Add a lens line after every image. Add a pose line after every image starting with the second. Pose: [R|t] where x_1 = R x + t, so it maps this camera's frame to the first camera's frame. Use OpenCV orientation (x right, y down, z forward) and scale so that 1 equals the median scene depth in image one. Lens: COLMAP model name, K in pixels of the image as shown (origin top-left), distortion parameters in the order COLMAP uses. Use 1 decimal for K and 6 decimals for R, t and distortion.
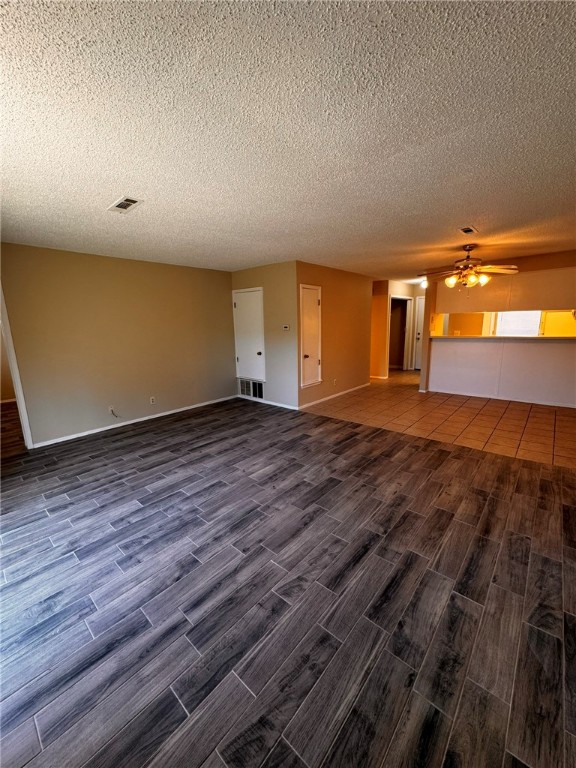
lens RADIAL K [[305.2, 0, 287.0], [0, 305.2, 383.4], [0, 0, 1]] dist [0.003192, -0.000641]
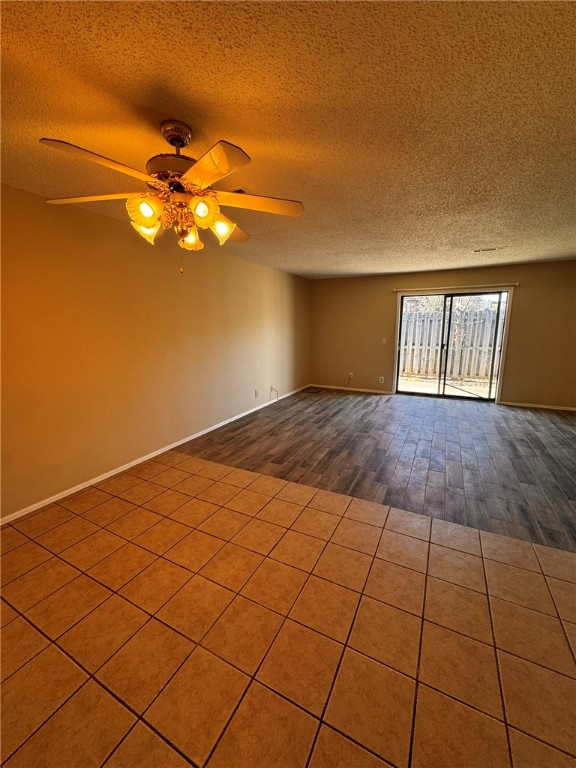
lens RADIAL K [[305.2, 0, 286.5], [0, 305.2, 387.4], [0, 0, 1]] dist [0.003192, -0.000641]
pose [[-0.971115, 0.074856, -0.226568, 0.825971], [-0.020108, 0.920469, 0.390299, -0.437069], [0.237765, 0.383581, -0.892375, 2.124961]]
